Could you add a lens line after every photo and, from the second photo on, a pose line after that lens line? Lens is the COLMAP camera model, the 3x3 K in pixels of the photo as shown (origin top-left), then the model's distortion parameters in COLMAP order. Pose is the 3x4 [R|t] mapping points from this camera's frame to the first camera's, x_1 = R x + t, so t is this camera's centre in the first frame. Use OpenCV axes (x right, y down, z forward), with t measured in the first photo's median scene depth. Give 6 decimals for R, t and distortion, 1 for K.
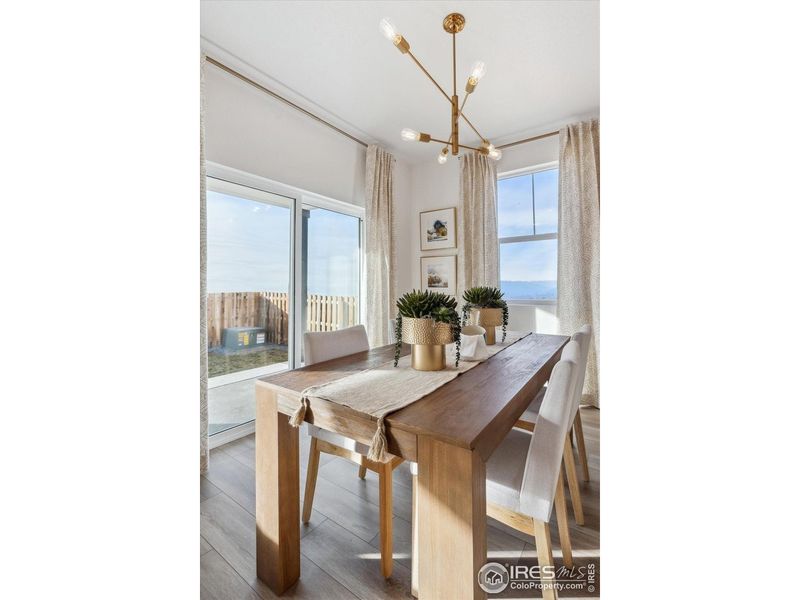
lens RADIAL K [[307.5, 0, 413.8], [0, 307.5, 273.6], [0, 0, 1]] dist [0.000640, 0.000044]
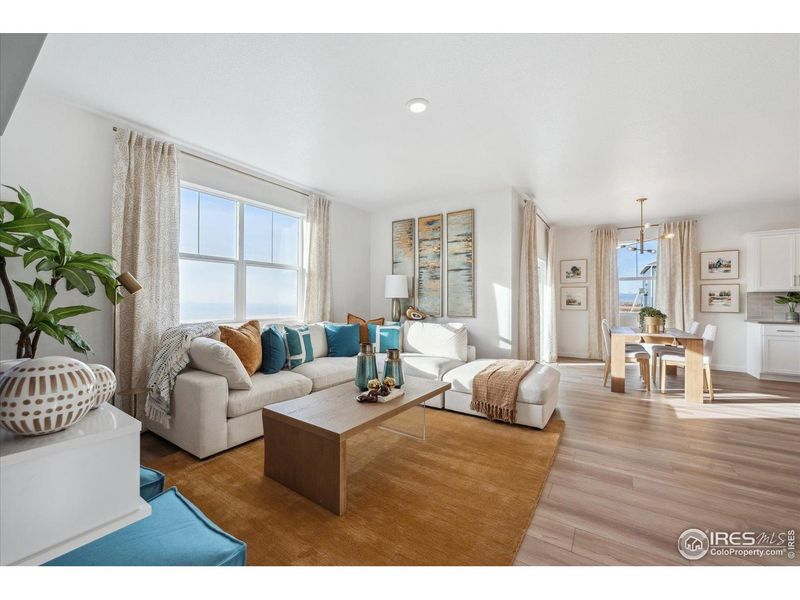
lens RADIAL K [[321.9, 0, 400.0], [0, 321.9, 300.0], [0, 0, 1]] dist [-0.003649, -0.000094]
pose [[0.999927, 0.005077, 0.011008, -1.019378], [-0.005529, 0.999128, 0.041385, -0.059689], [-0.010788, -0.041443, 0.999083, -0.879219]]
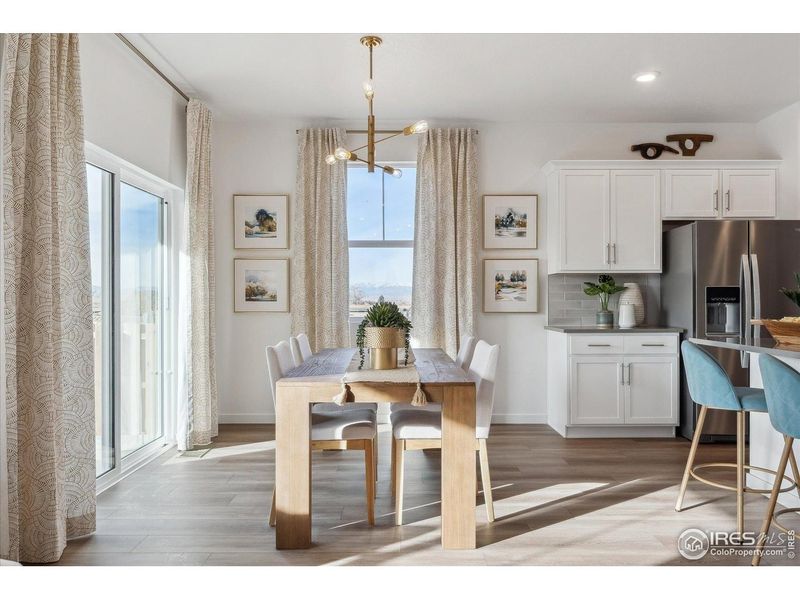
lens RADIAL K [[582.3, 0, 400.0], [0, 582.3, 300.0], [0, 0, 1]] dist [-0.003606, -0.002616]
pose [[0.824741, 0.001832, 0.565508, -0.482604], [-0.027300, 0.998958, 0.036579, -0.020078], [-0.564852, -0.045607, 0.823931, -0.366758]]
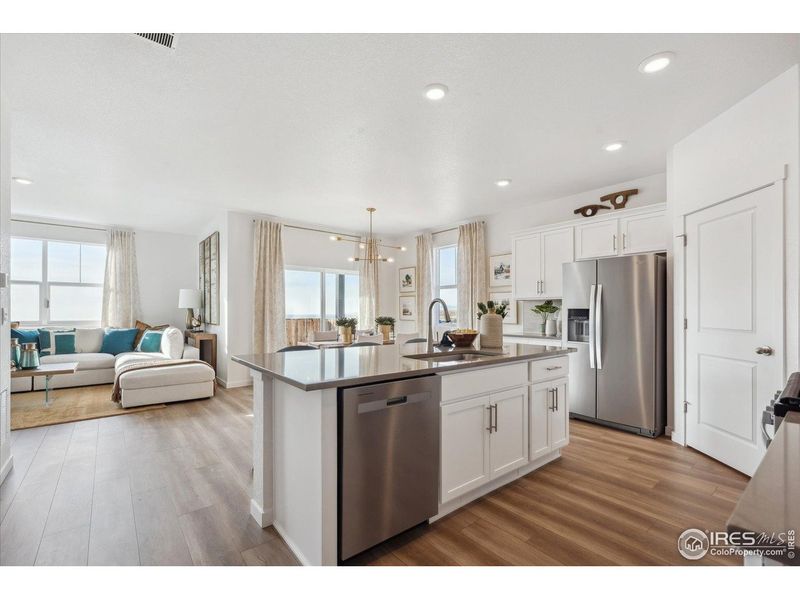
lens RADIAL K [[365.4, 0, 400.4], [0, 365.4, 311.3], [0, 0, 1]] dist [0.001863, 0.000241]
pose [[0.958073, 0.005083, -0.286478, 0.672079], [0.007759, 0.999016, 0.043676, -0.069188], [0.286418, -0.044068, 0.957091, -0.983639]]
